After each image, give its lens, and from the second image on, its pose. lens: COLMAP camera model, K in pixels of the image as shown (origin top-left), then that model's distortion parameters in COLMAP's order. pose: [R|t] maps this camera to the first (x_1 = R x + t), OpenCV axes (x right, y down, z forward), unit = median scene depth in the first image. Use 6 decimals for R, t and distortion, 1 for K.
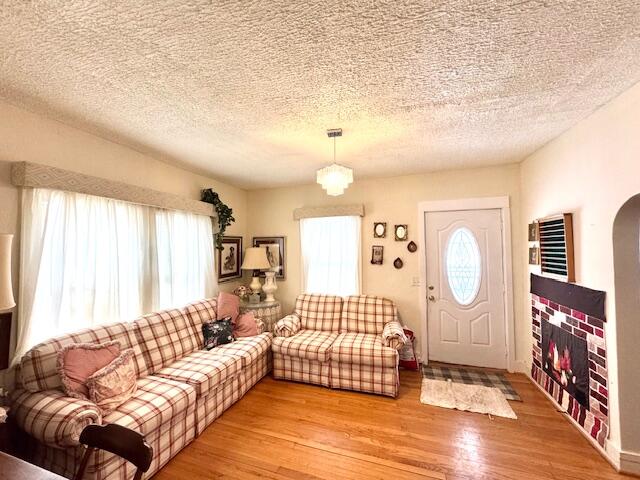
lens RADIAL K [[255.8, 0, 318.2], [0, 255.8, 239.2], [0, 0, 1]] dist [-0.001325, 0.000499]
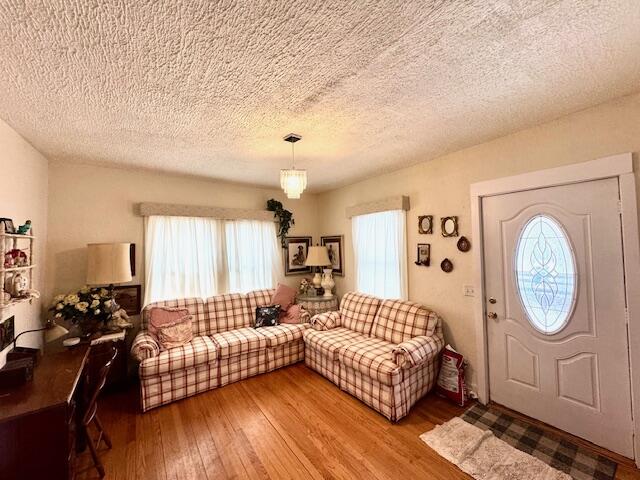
lens RADIAL K [[255.8, 0, 318.5], [0, 255.8, 239.0], [0, 0, 1]] dist [-0.001325, 0.000499]
pose [[0.808758, -0.022203, -0.587722, 0.525299], [0.033484, 0.999405, 0.008323, -0.008789], [0.587187, -0.026410, 0.809020, 0.147922]]
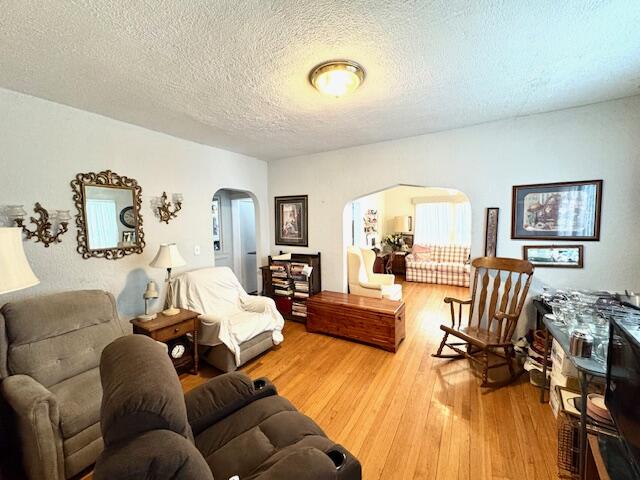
lens RADIAL K [[255.8, 0, 318.9], [0, 255.8, 239.5], [0, 0, 1]] dist [-0.001325, 0.000499]
pose [[-0.197065, 0.074769, -0.977535, 1.786265], [0.044209, 0.996751, 0.067327, 0.008541], [0.979393, -0.029948, -0.199730, 0.179370]]
